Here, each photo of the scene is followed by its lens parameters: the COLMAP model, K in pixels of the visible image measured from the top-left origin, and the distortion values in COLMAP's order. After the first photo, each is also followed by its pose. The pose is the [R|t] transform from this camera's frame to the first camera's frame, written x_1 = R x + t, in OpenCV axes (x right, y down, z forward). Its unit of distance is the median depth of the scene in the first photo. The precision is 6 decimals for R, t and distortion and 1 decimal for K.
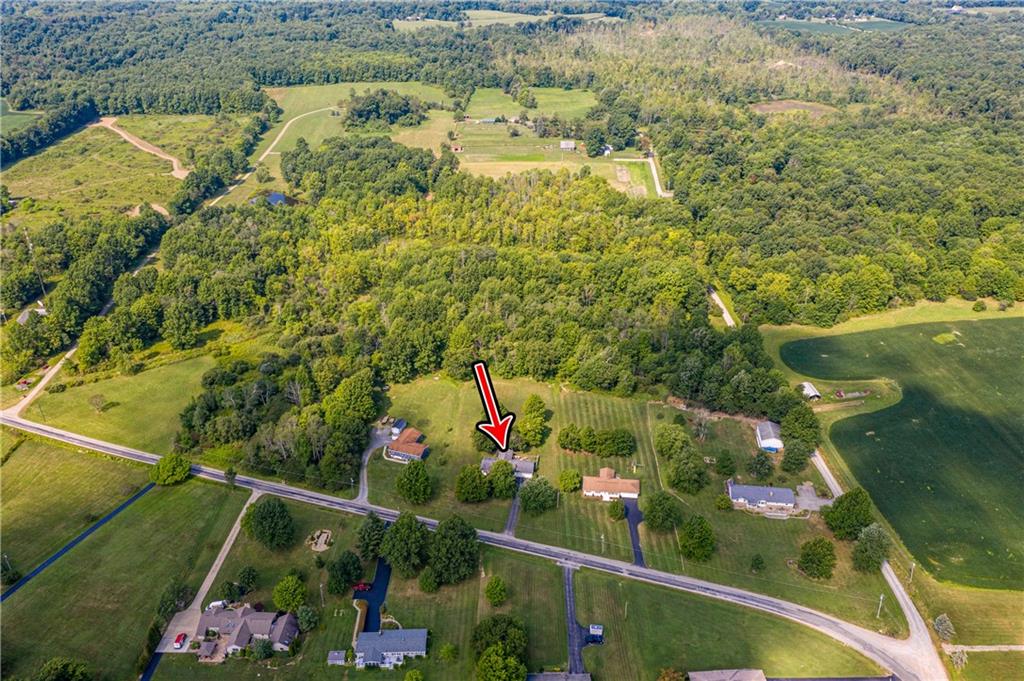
lens RADIAL K [[828.7, 0, 512.0], [0, 828.7, 340.5], [0, 0, 1]] dist [0.009207, 0.009651]
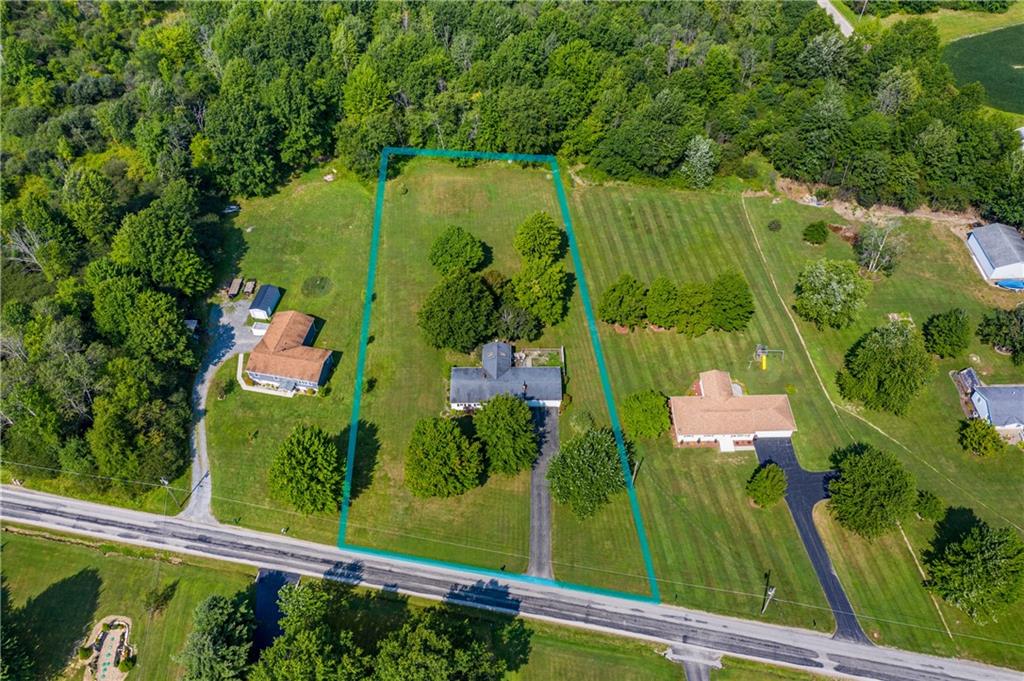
lens RADIAL K [[828.7, 0, 512.0], [0, 828.7, 340.5], [0, 0, 1]] dist [0.009207, 0.009651]
pose [[0.990673, -0.108186, 0.082845, -0.033197], [0.073243, 0.935461, 0.345758, -0.031309], [-0.114904, -0.336465, 0.934659, 0.488197]]
